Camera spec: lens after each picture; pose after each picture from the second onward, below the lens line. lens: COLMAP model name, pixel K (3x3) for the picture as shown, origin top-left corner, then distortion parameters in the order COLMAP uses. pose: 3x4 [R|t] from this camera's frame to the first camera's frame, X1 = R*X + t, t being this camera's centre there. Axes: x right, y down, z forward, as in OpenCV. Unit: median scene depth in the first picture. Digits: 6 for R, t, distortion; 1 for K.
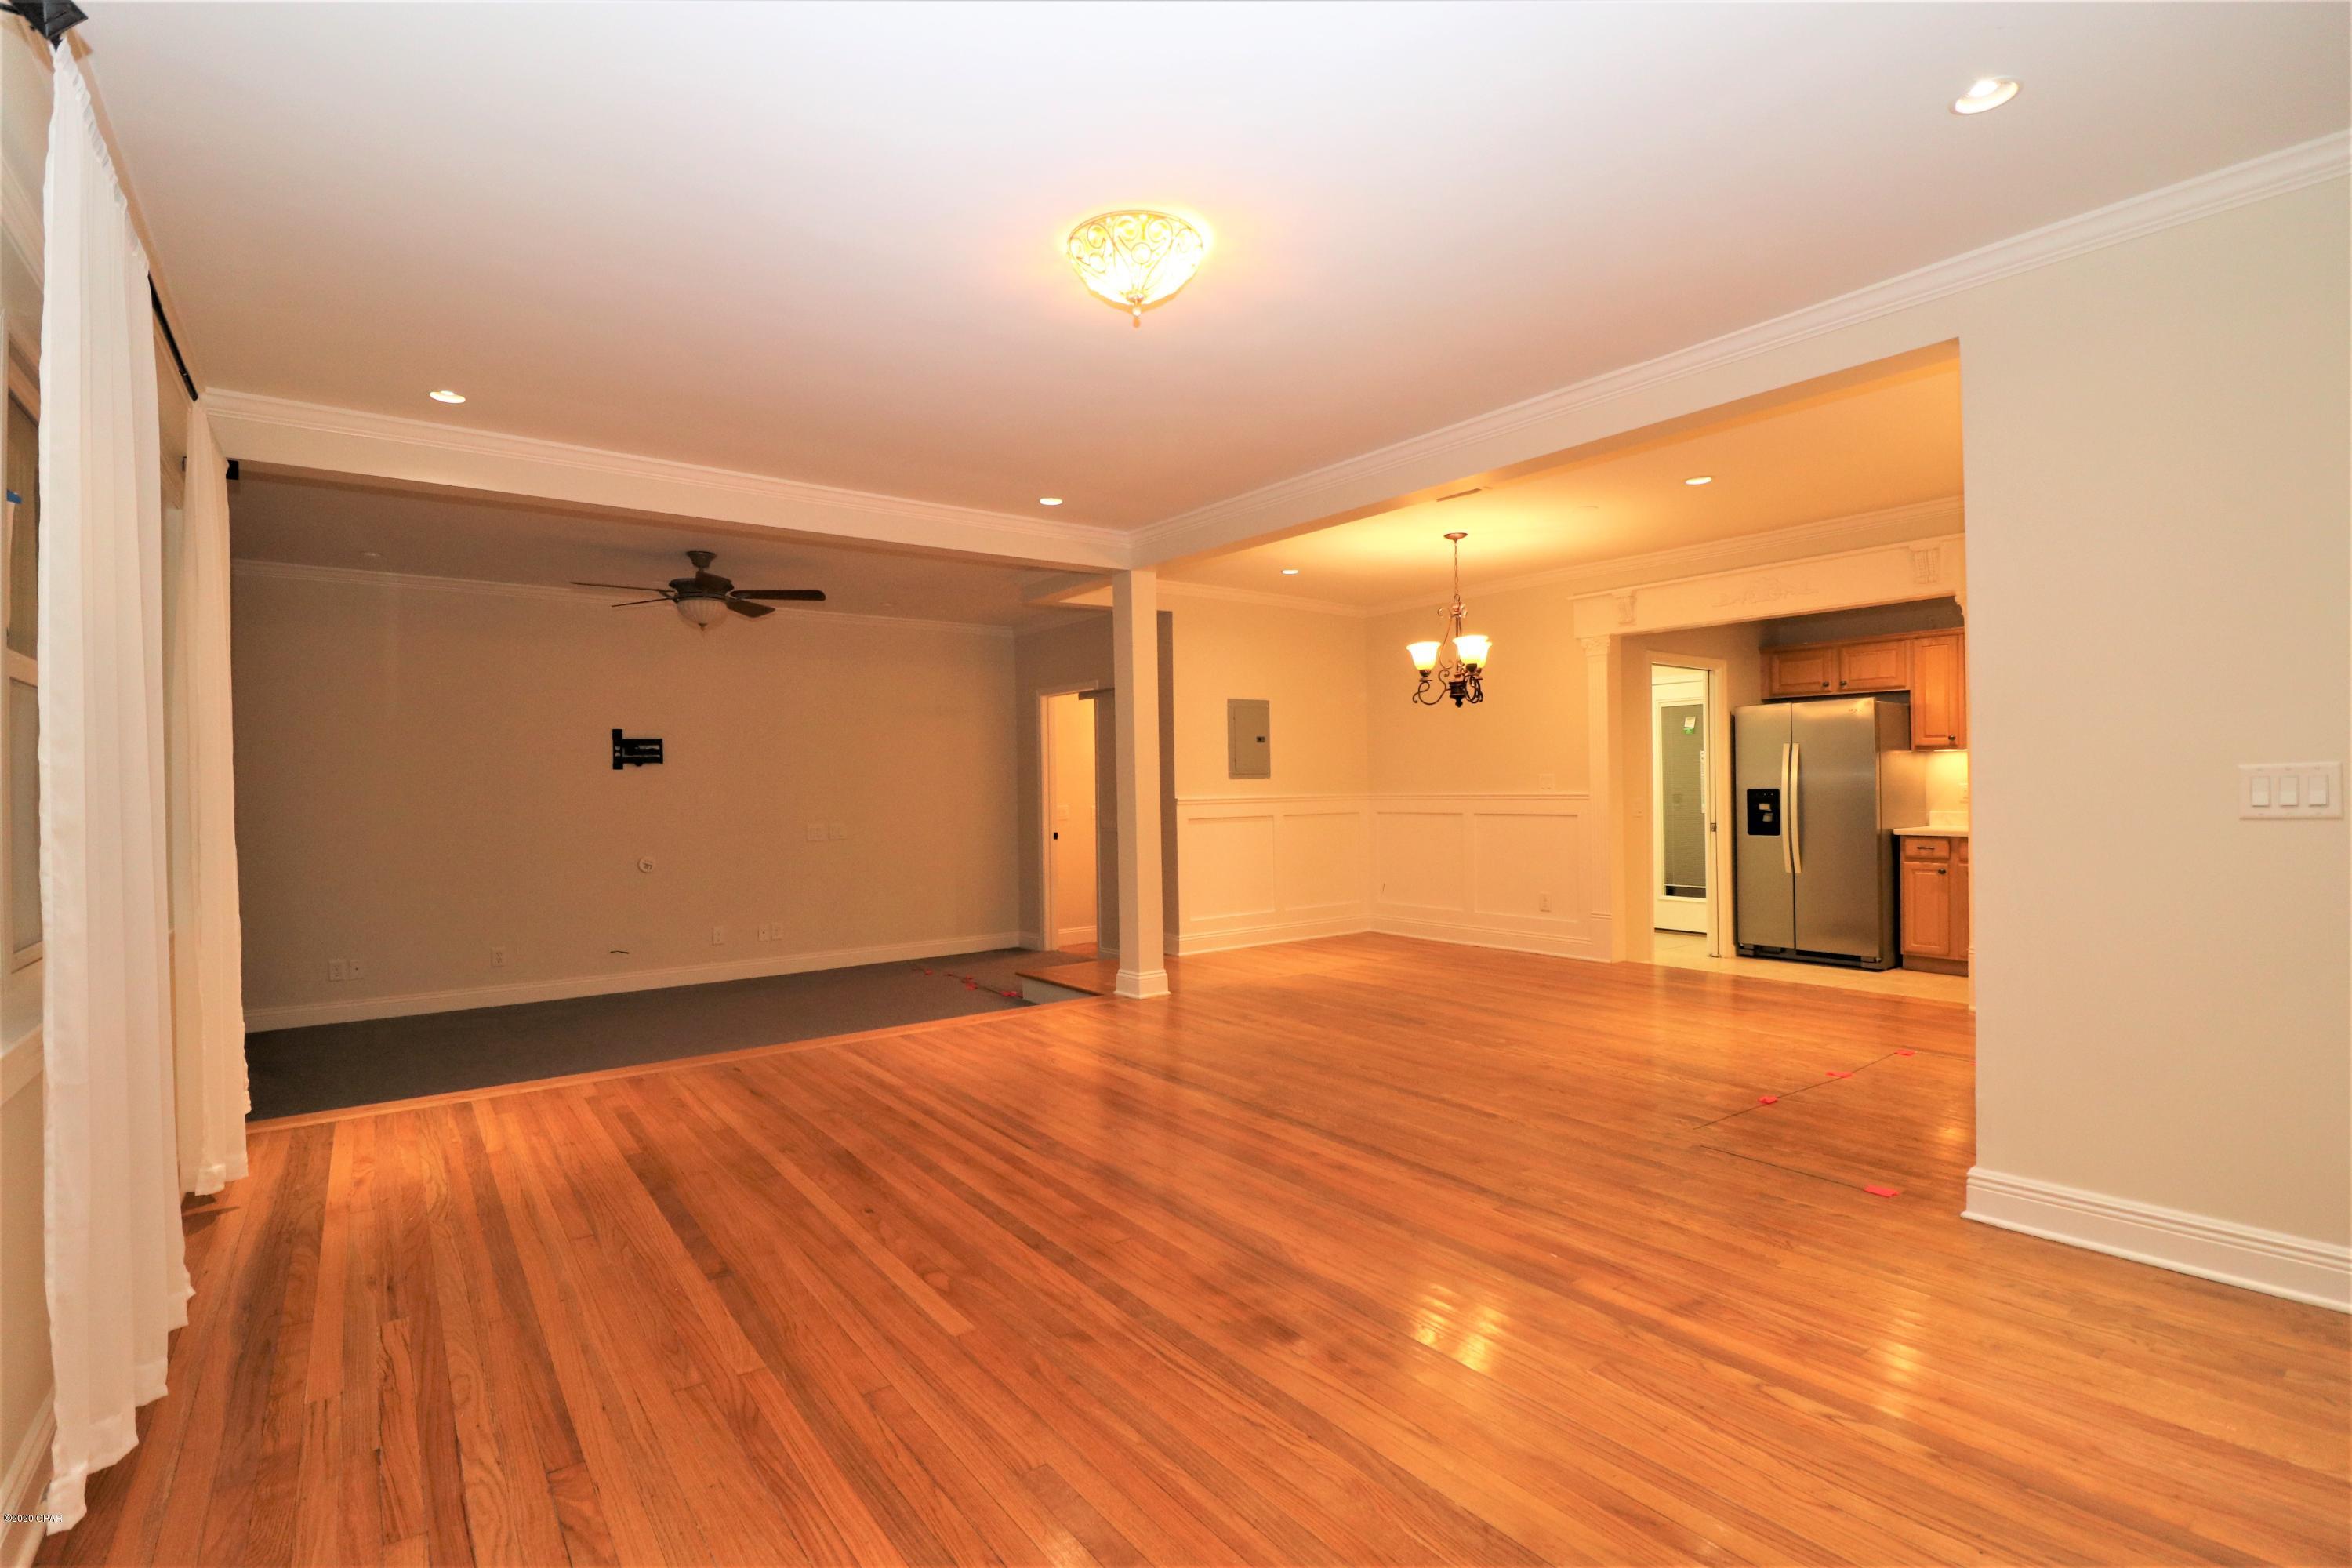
lens RADIAL K [[1093.1, 0, 1164.7], [0, 1093.1, 784.2], [0, 0, 1]] dist [0.001540, -0.014140]
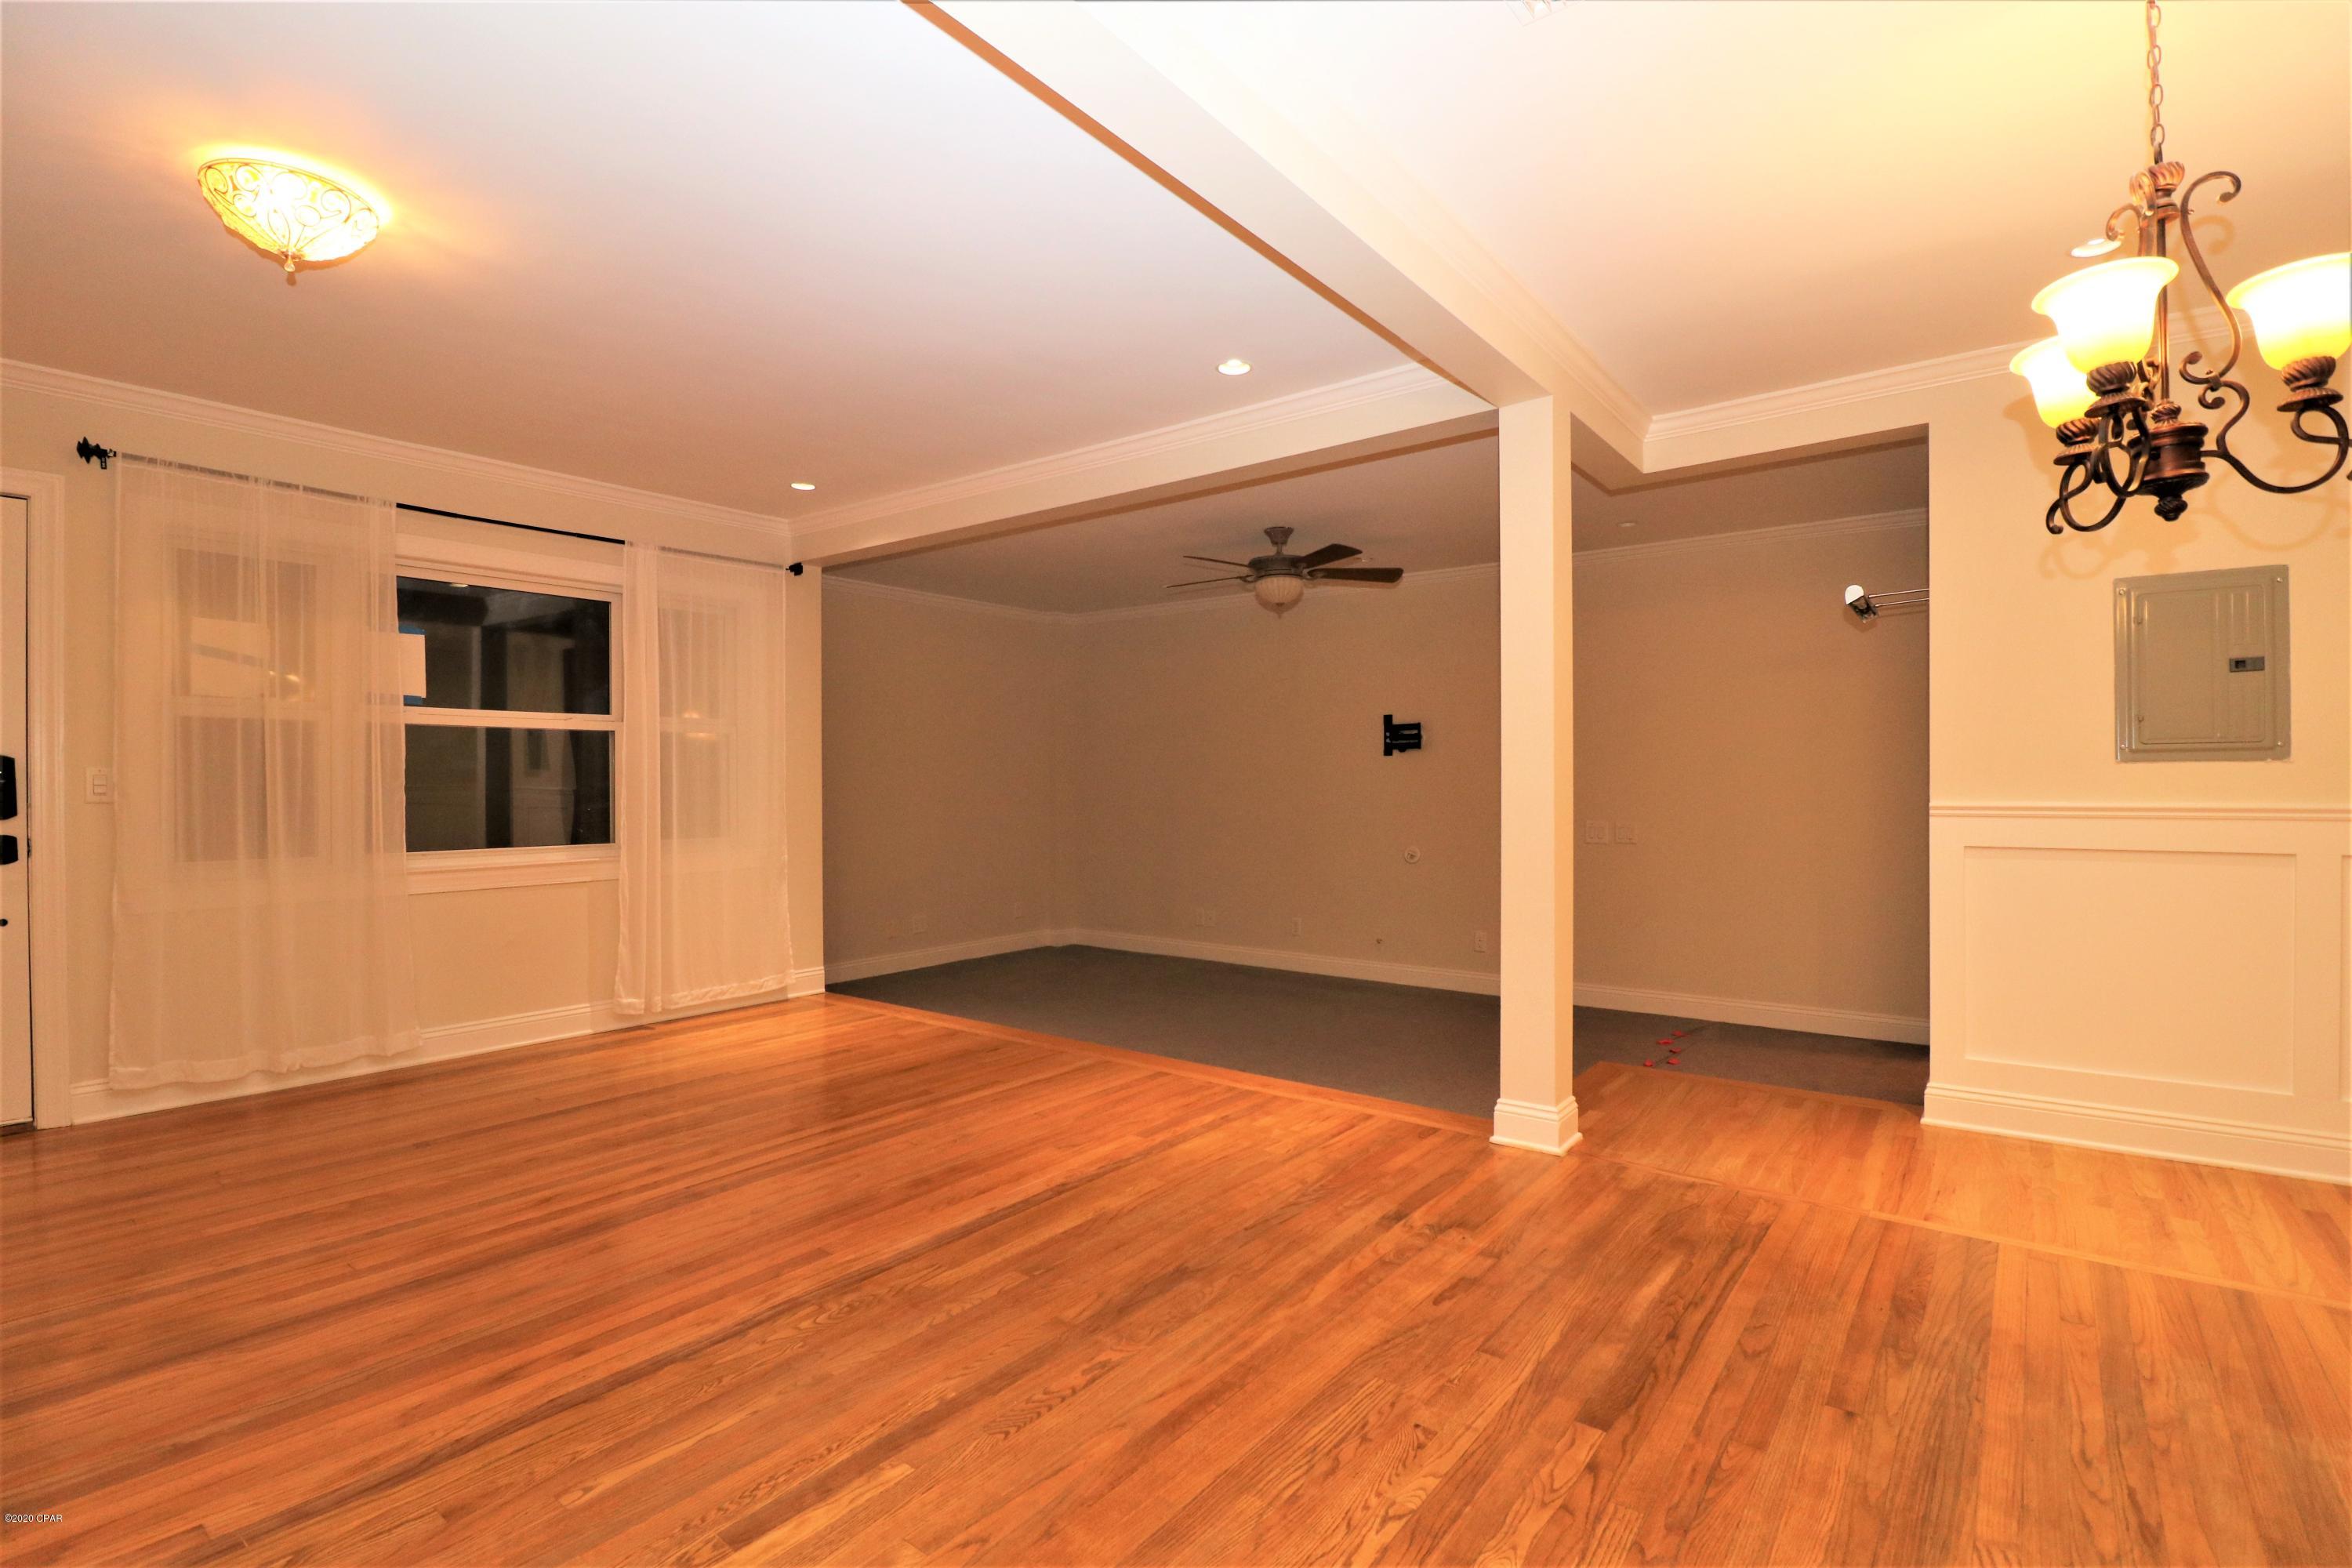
lens RADIAL K [[1093.3, 0, 1164.6], [0, 1093.3, 783.3], [0, 0, 1]] dist [-0.002945, -0.011912]
pose [[0.271765, 0.014036, -0.962261, 0.923961], [-0.000366, 0.999895, 0.014481, -0.006479], [0.962364, -0.003583, 0.271741, 1.269665]]
